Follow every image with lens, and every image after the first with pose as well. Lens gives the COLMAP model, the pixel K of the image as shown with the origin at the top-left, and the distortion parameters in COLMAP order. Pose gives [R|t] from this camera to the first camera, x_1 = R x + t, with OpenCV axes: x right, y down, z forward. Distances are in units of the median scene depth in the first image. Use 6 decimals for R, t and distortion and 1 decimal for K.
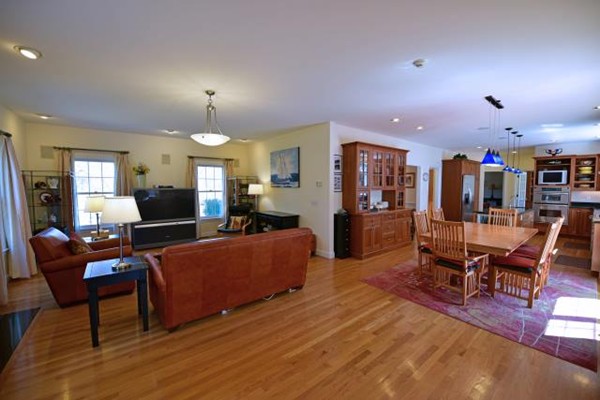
lens RADIAL K [[237.6, 0, 296.6], [0, 237.6, 202.1], [0, 0, 1]] dist [-0.021251, -0.000886]
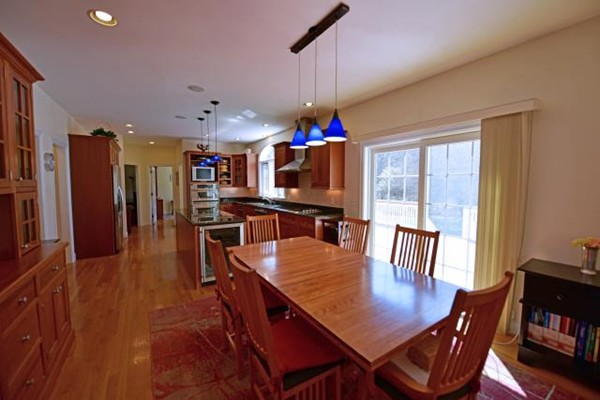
lens RADIAL K [[237.6, 0, 302.2], [0, 237.6, 198.5], [0, 0, 1]] dist [-0.021251, -0.000886]
pose [[0.074482, -0.064919, 0.995107, 0.149498], [0.050101, 0.996862, 0.061283, -0.045710], [-0.995963, 0.045291, 0.077501, 0.530905]]
